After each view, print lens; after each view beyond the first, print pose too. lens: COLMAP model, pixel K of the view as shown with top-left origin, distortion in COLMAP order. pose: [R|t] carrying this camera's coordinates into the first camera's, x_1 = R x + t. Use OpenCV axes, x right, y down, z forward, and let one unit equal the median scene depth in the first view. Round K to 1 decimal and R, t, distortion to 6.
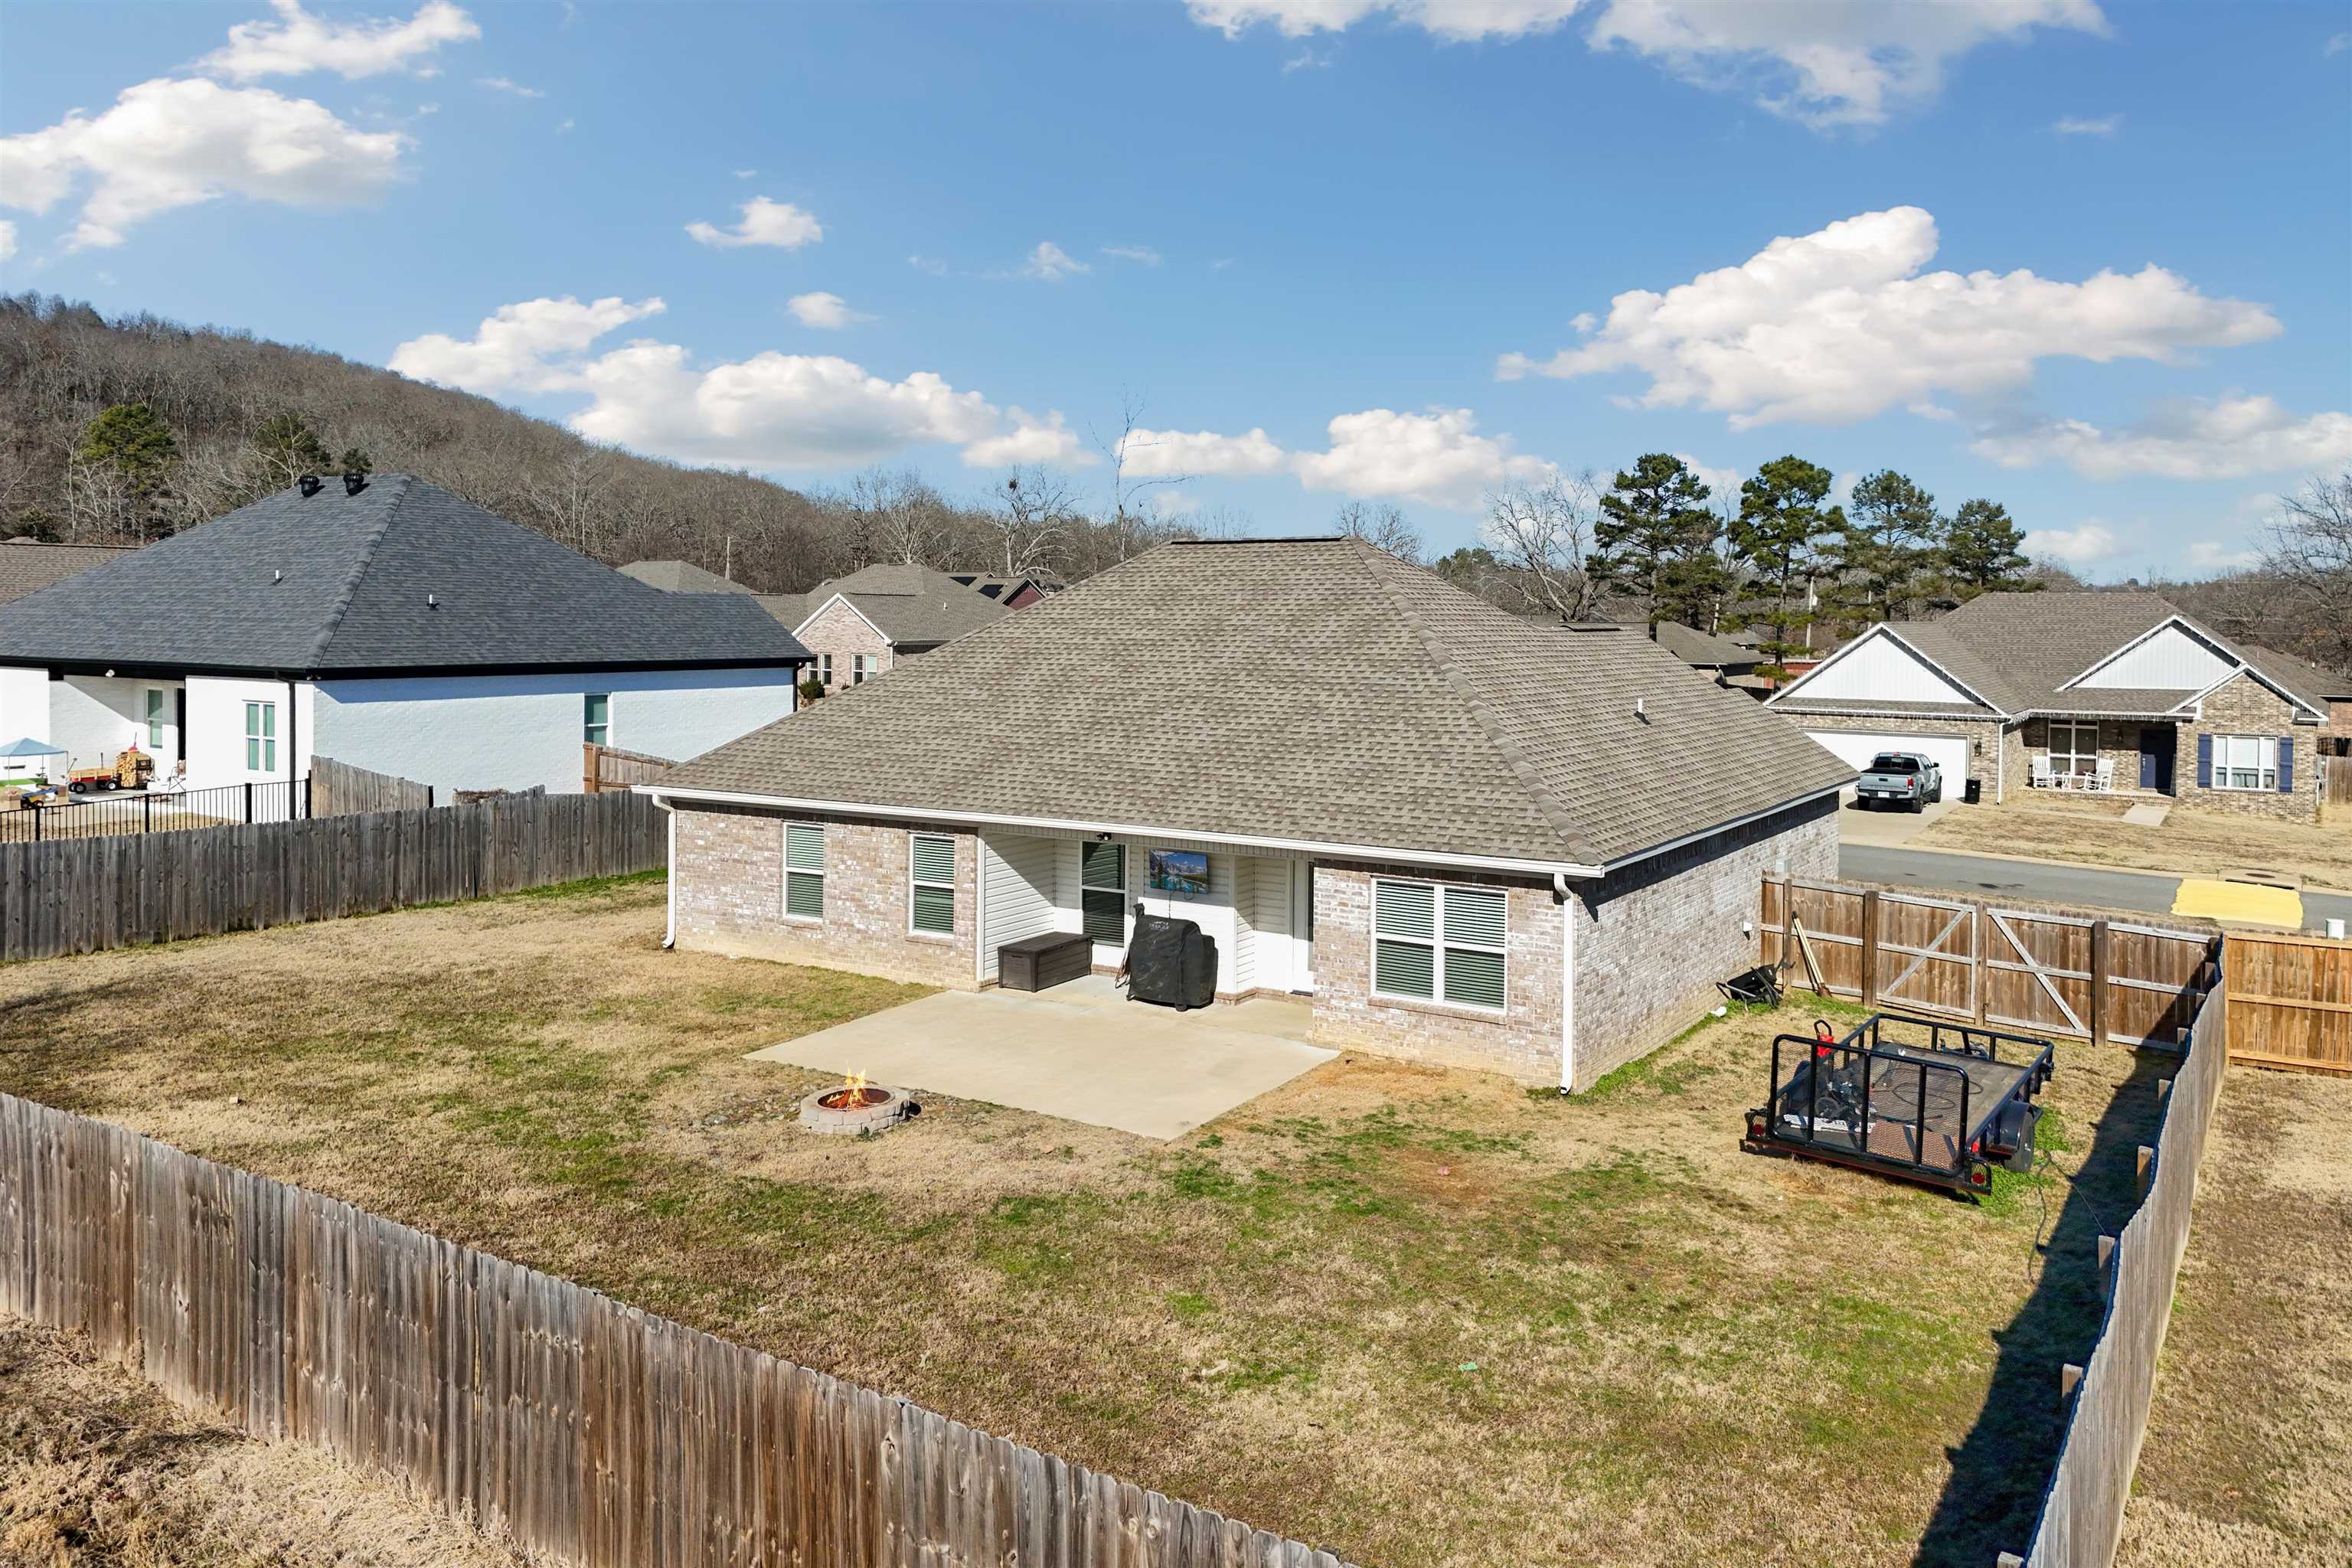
lens RADIAL K [[1798.7, 0, 1176.0], [0, 1798.7, 784.0], [0, 0, 1]] dist [0.058478, -0.002807]
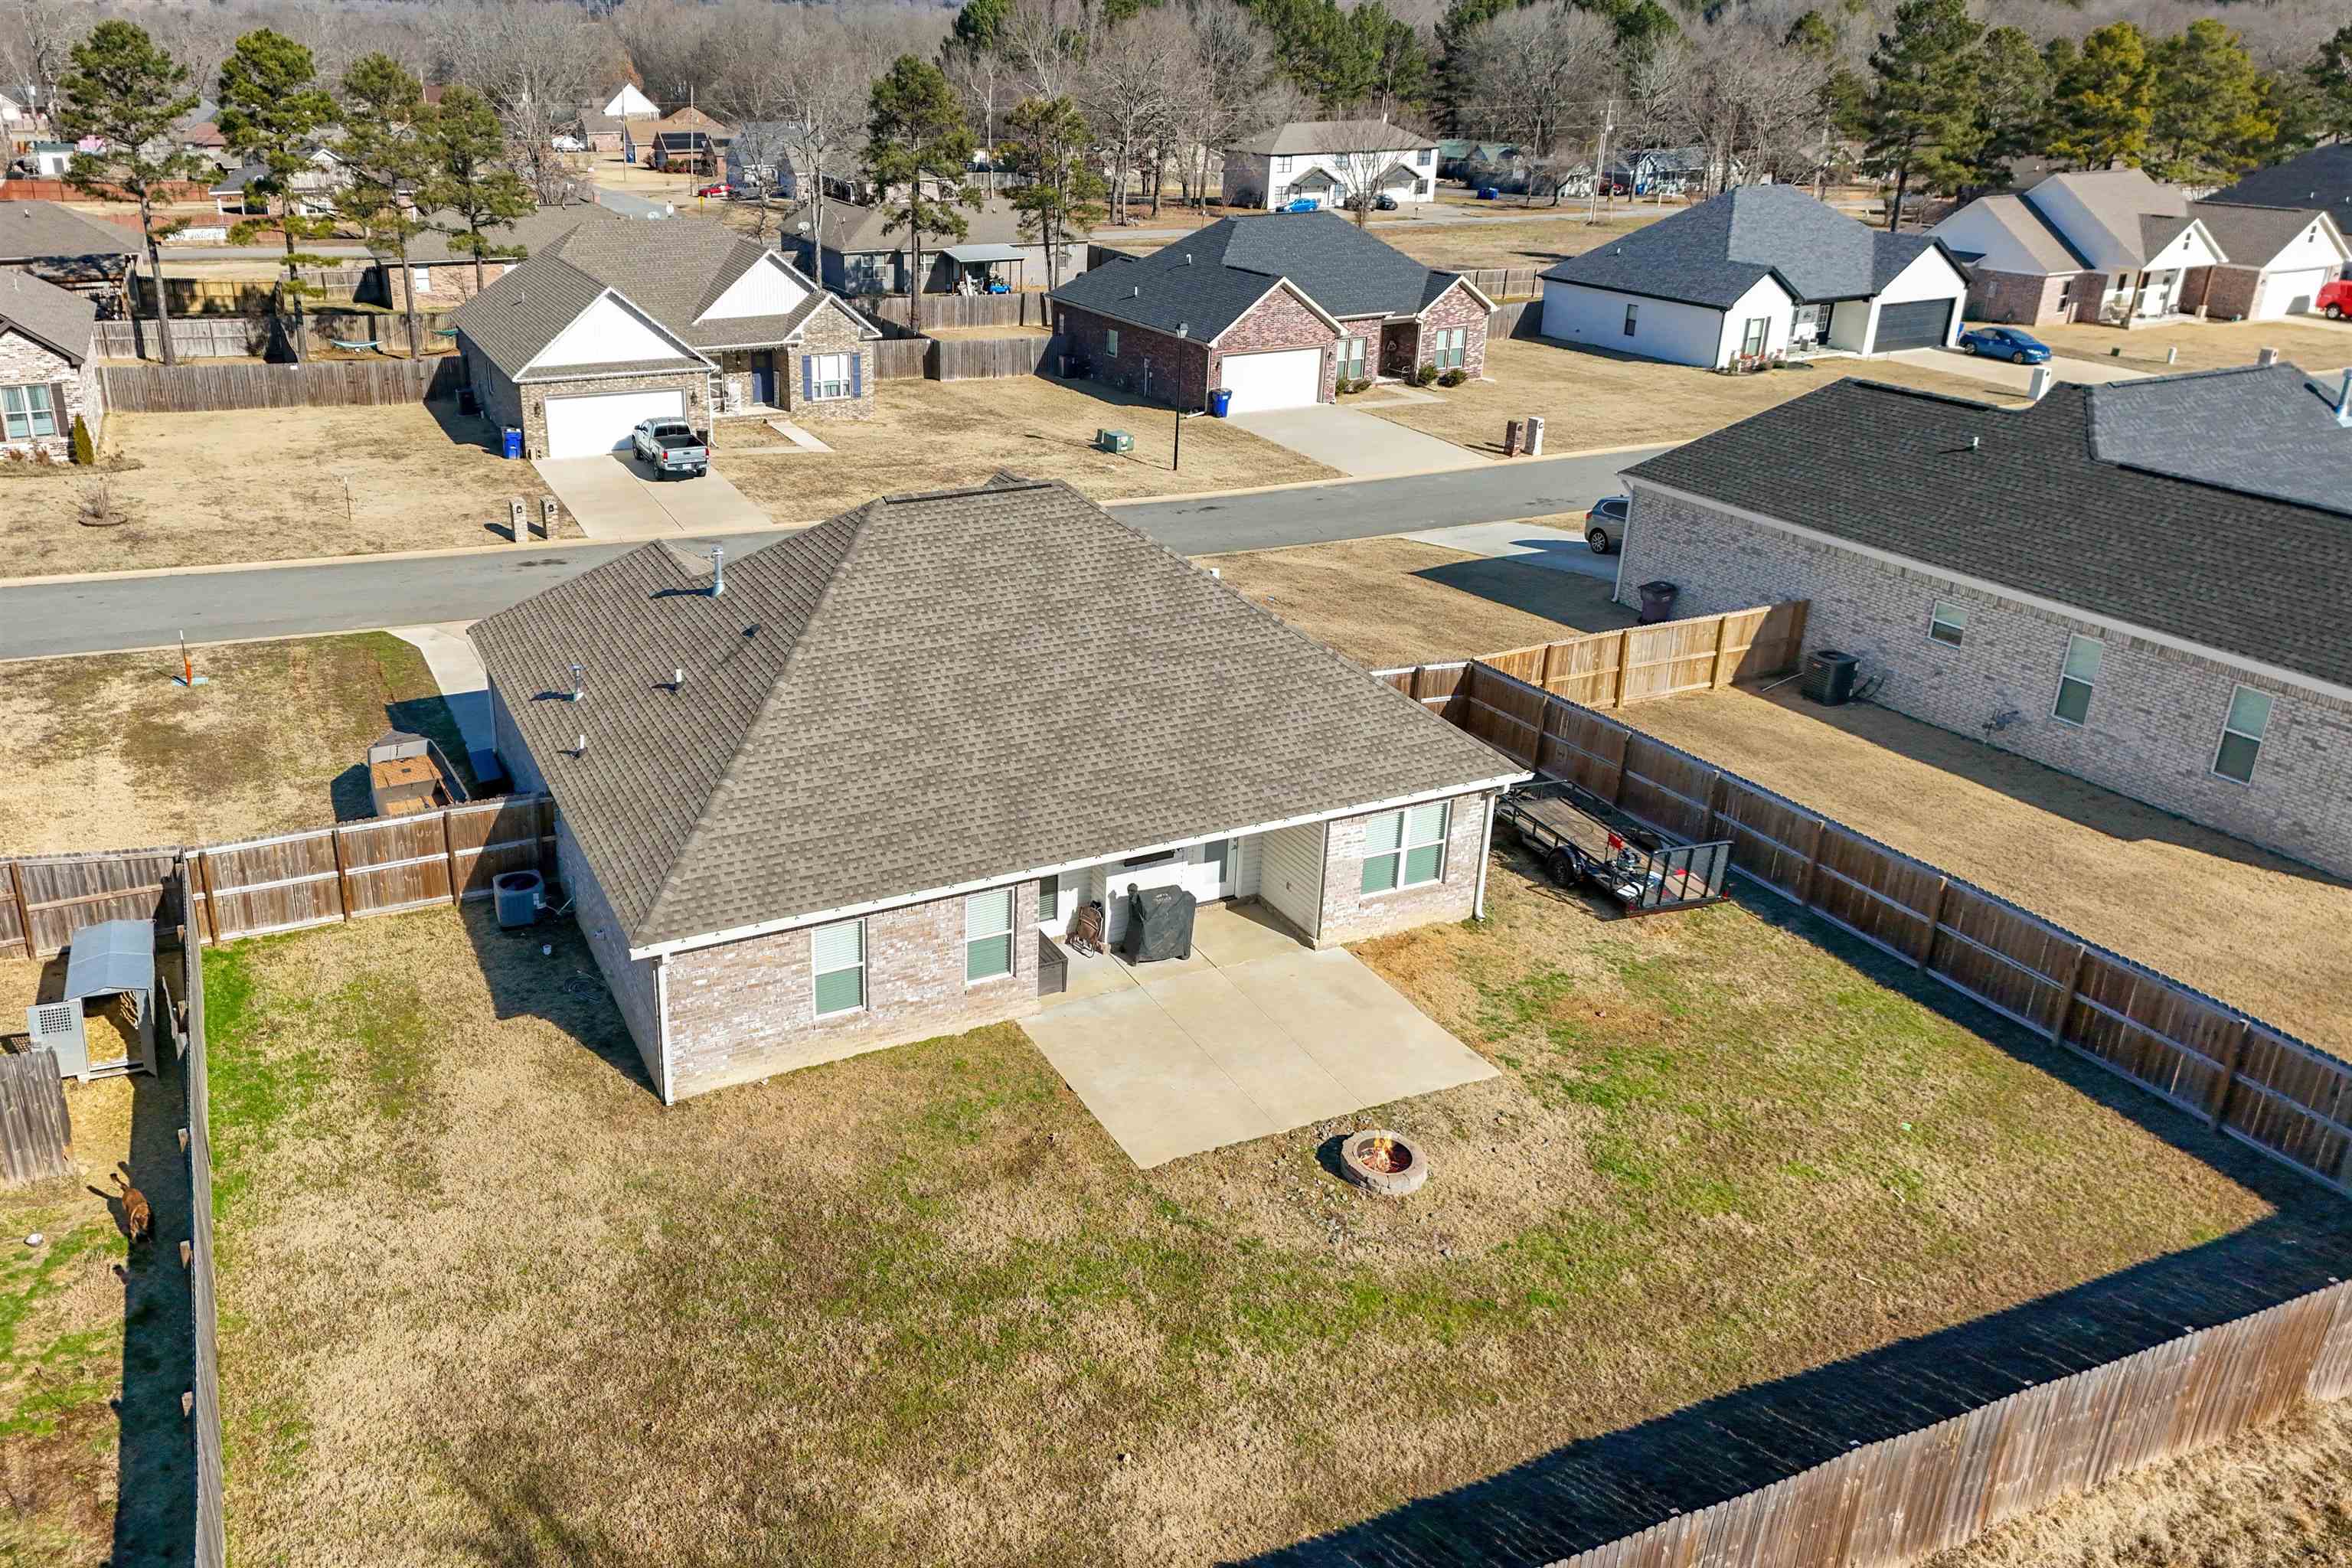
lens RADIAL K [[1798.7, 0, 1176.0], [0, 1798.7, 784.0], [0, 0, 1]] dist [0.058478, -0.002807]
pose [[0.514024, -0.309815, 0.799872, -0.345419], [0.054657, 0.942430, 0.329907, -0.141164], [-0.856033, -0.125861, 0.501365, 0.169933]]
